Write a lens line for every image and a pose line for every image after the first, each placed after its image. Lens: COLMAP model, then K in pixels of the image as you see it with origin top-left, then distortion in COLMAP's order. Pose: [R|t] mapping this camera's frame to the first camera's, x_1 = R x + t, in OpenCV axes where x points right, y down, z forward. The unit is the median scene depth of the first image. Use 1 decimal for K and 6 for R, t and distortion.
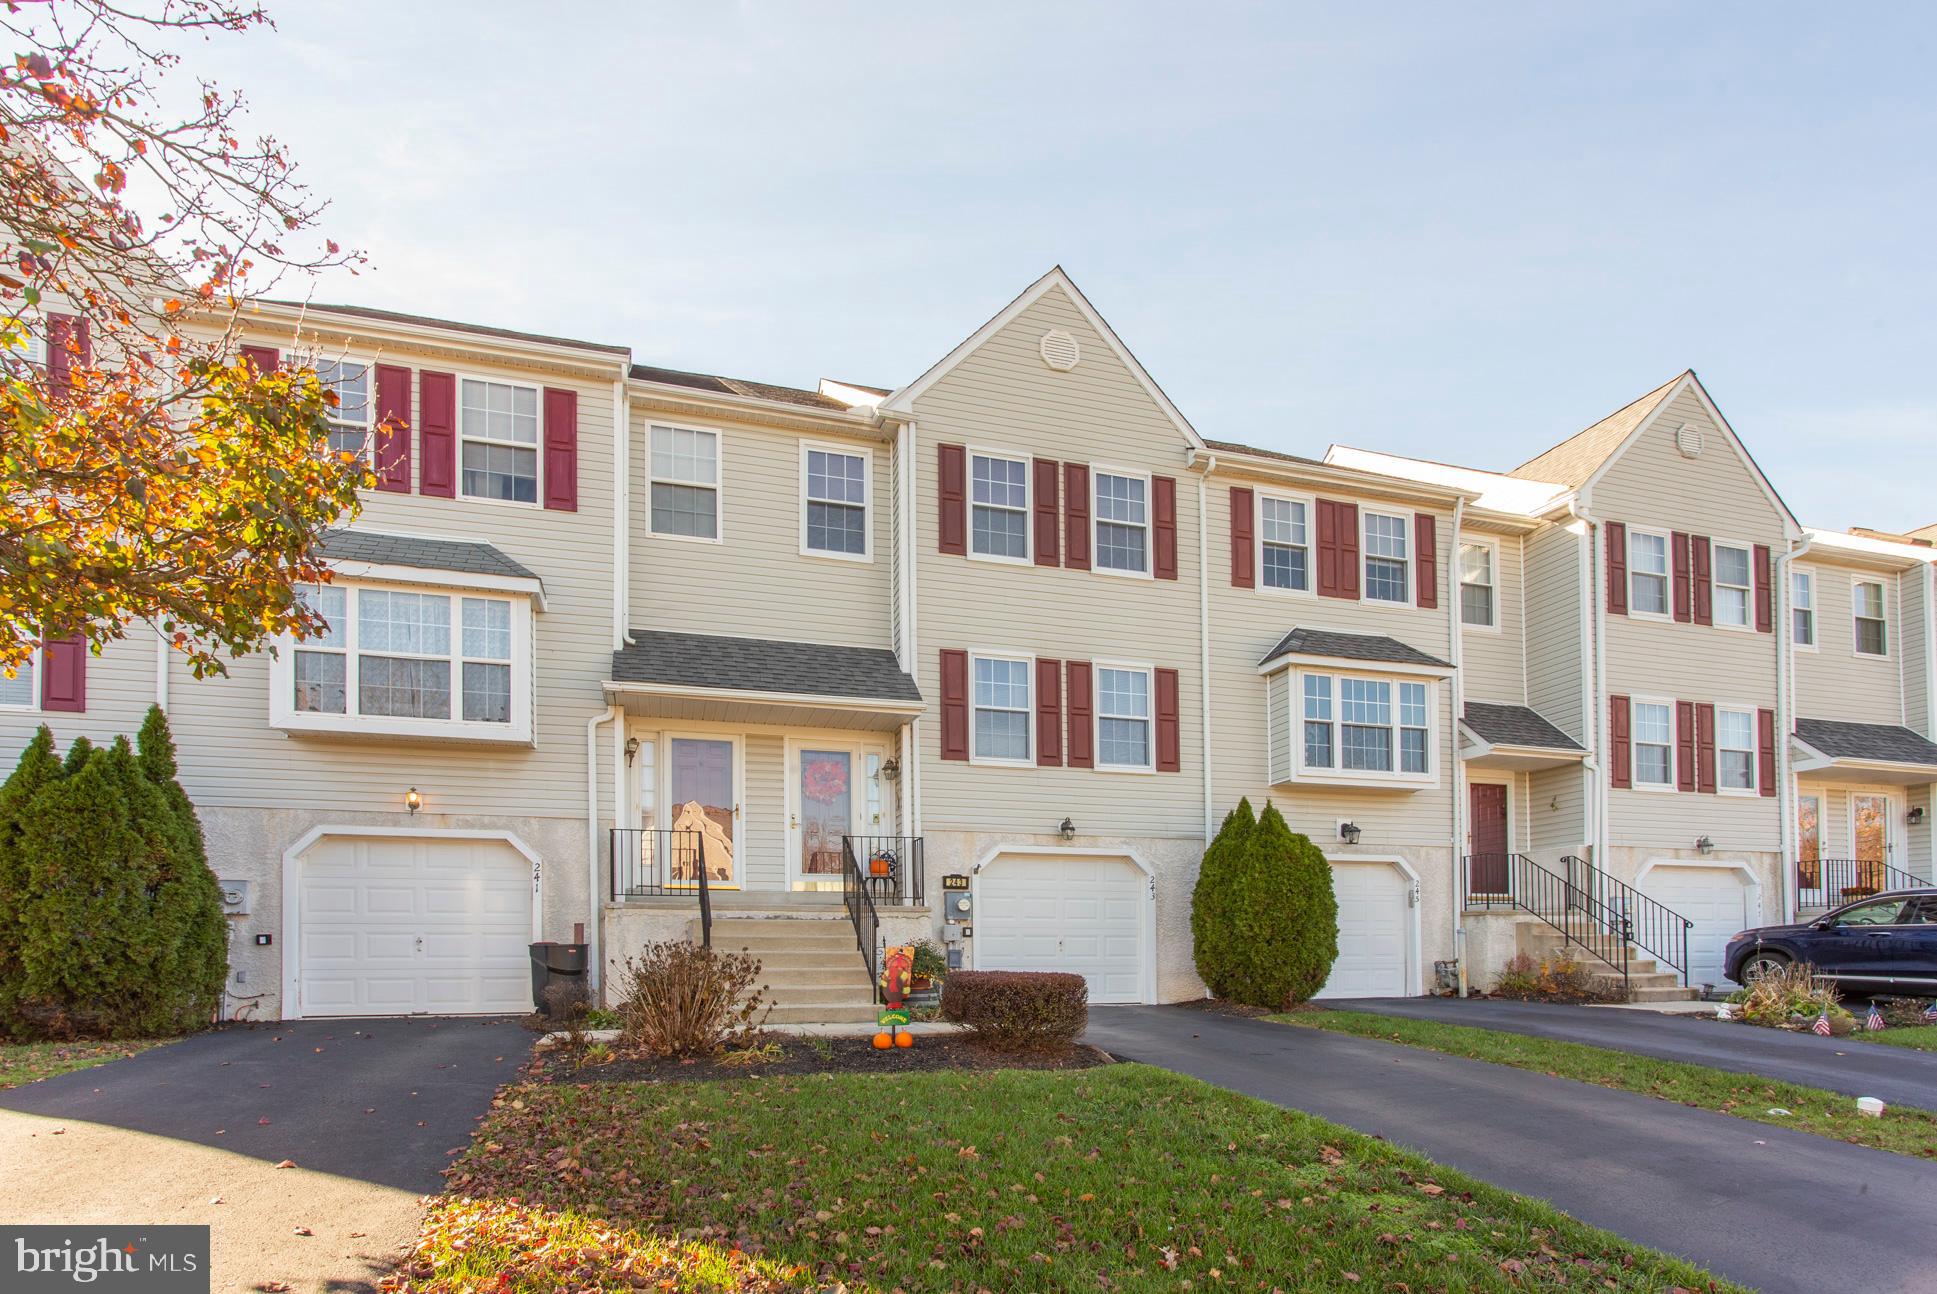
lens RADIAL K [[906.3, 0, 1011.8], [0, 906.3, 633.2], [0, 0, 1]] dist [-0.015462, 0.007433]
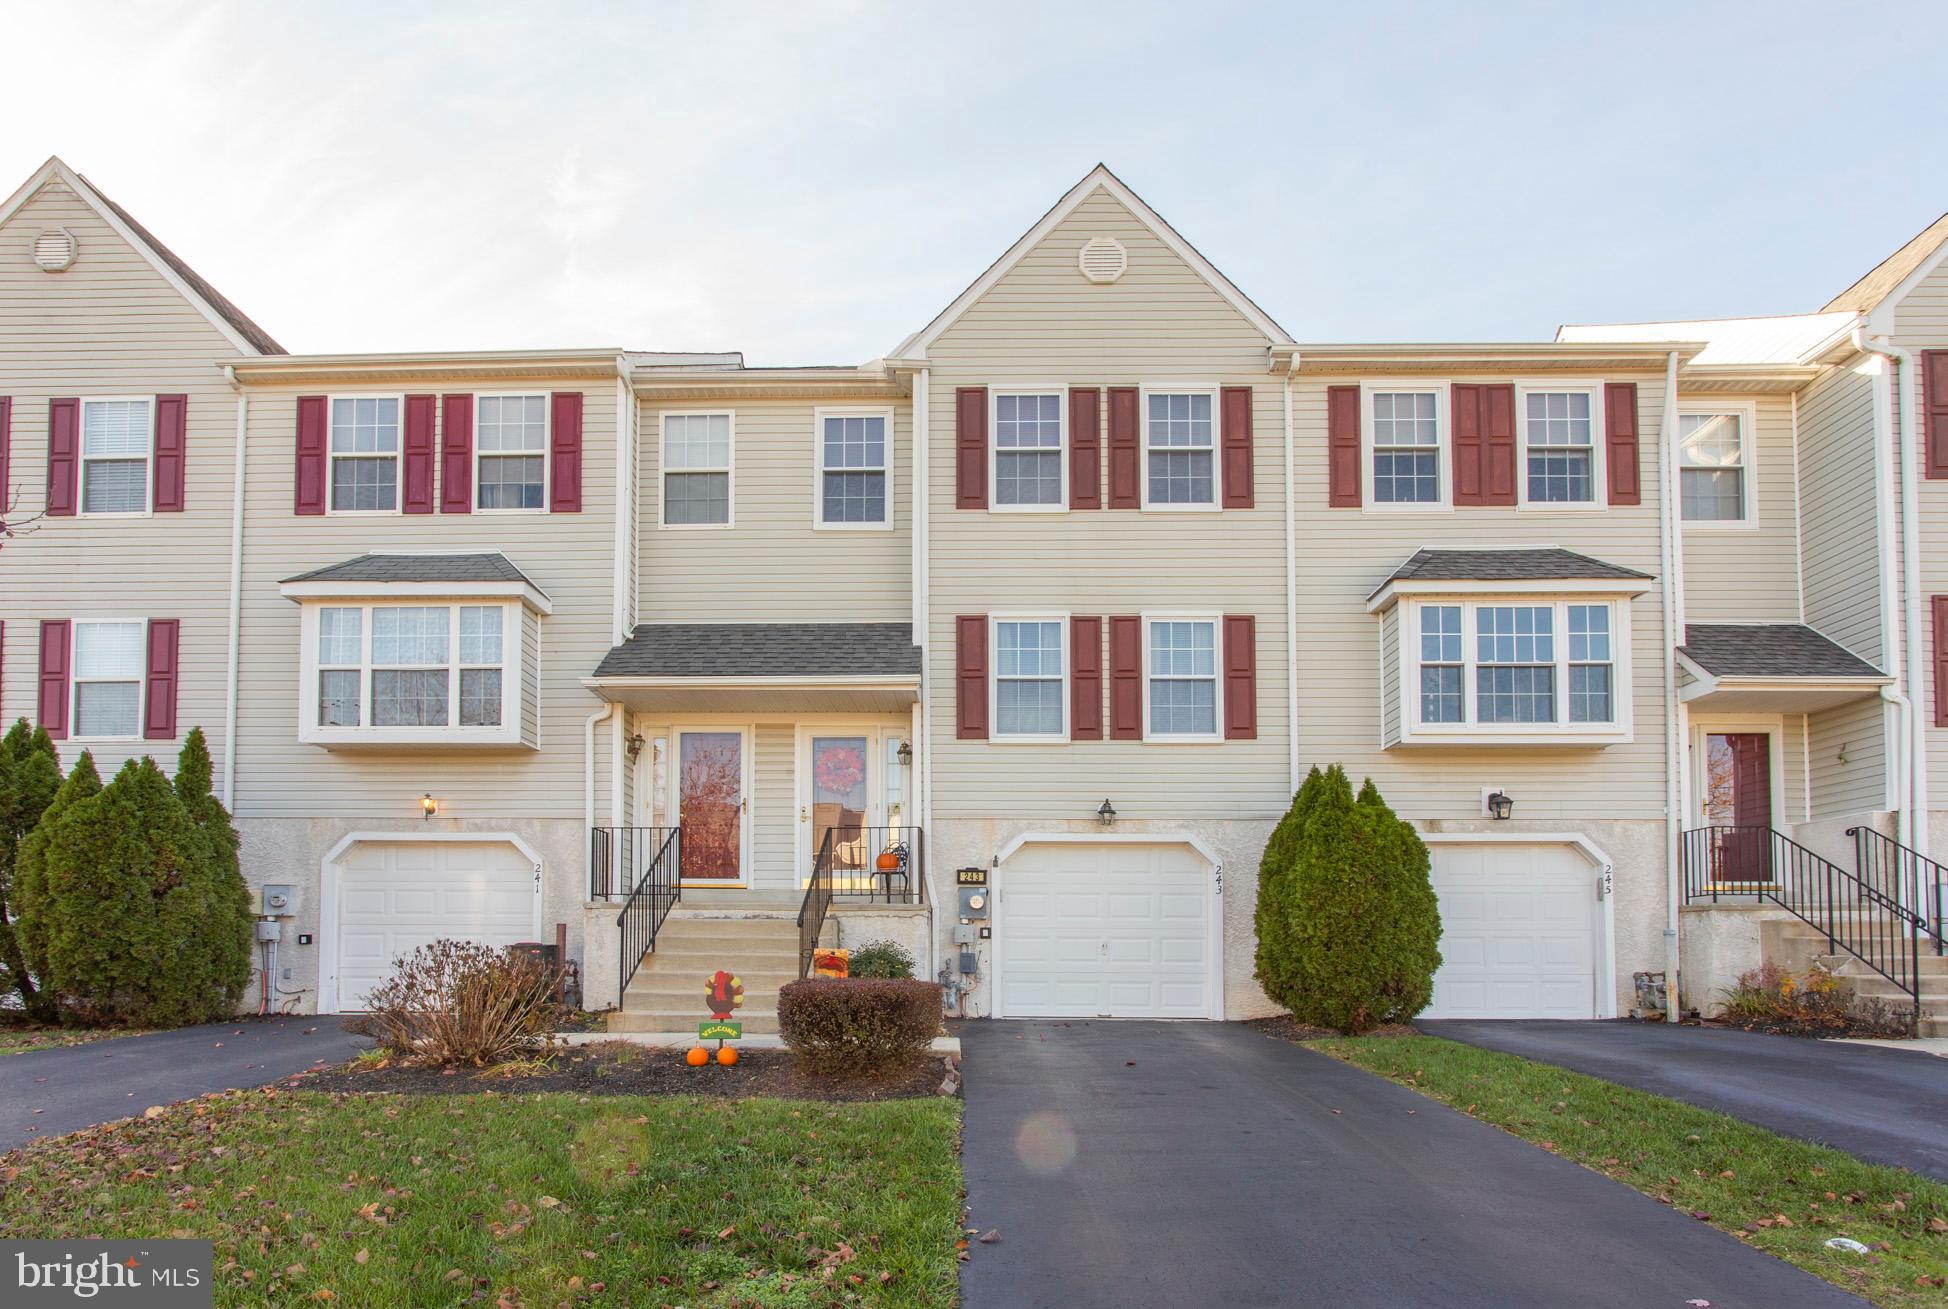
lens RADIAL K [[962.7, 0, 954.4], [0, 962.7, 634.5], [0, 0, 1]] dist [-0.016284, 0.009981]
pose [[0.954388, -0.087659, -0.285411, 0.184208], [0.092541, 0.995702, 0.003635, 0.031446], [0.283865, -0.029881, 0.958398, 0.093298]]
